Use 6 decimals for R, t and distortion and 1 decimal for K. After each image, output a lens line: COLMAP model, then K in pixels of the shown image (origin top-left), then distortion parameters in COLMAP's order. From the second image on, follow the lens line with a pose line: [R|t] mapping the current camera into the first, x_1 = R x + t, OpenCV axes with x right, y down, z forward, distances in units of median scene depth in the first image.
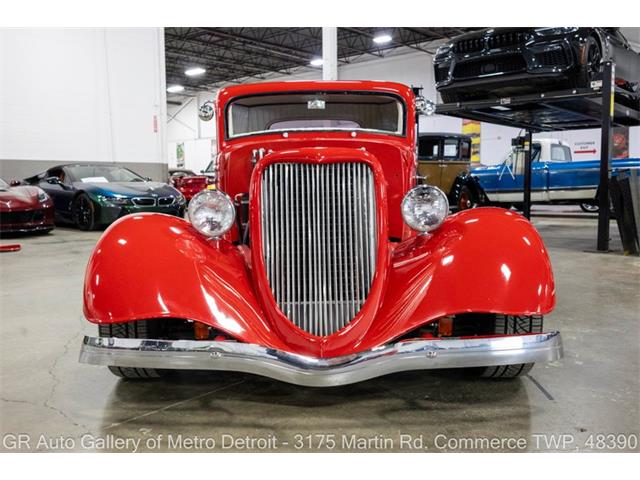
lens RADIAL K [[546.7, 0, 320.0], [0, 546.7, 240.0], [0, 0, 1]] dist [-0.002489, -0.047219]
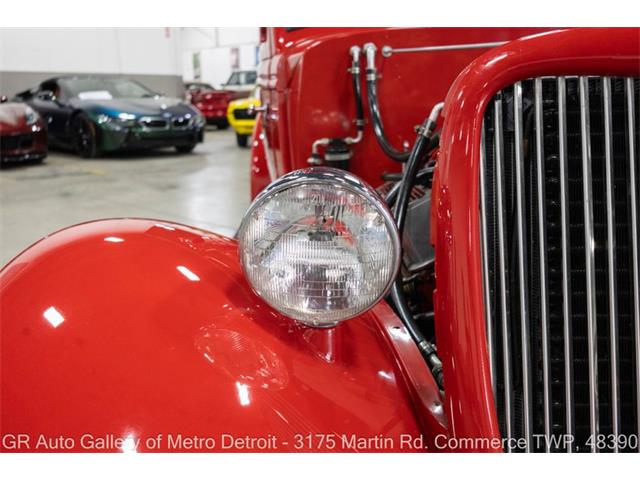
lens RADIAL K [[546.7, 0, 320.0], [0, 546.7, 240.0], [0, 0, 1]] dist [-0.002489, -0.047219]
pose [[0.999380, 0.014921, -0.031898, -0.042000], [-0.009902, 0.988320, 0.152068, -0.022349], [0.033794, -0.151658, 0.987855, 0.159025]]
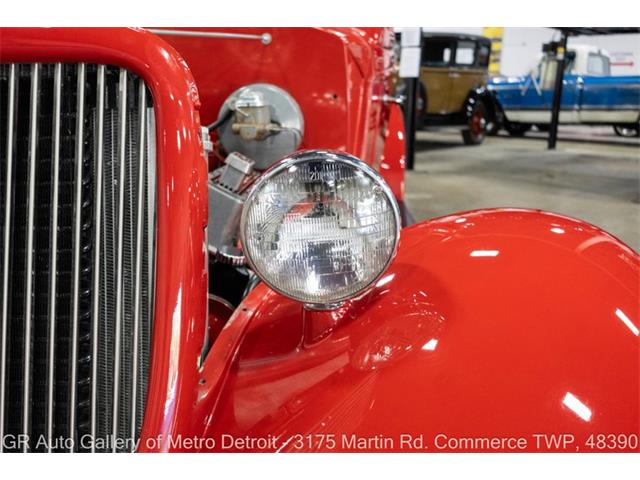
lens RADIAL K [[546.7, 0, 320.0], [0, 546.7, 240.0], [0, 0, 1]] dist [-0.002489, -0.047219]
pose [[0.999435, 0.031338, -0.012175, 0.043556], [-0.028911, 0.985958, 0.164474, -0.022906], [0.017158, -0.164029, 0.986306, 0.159531]]
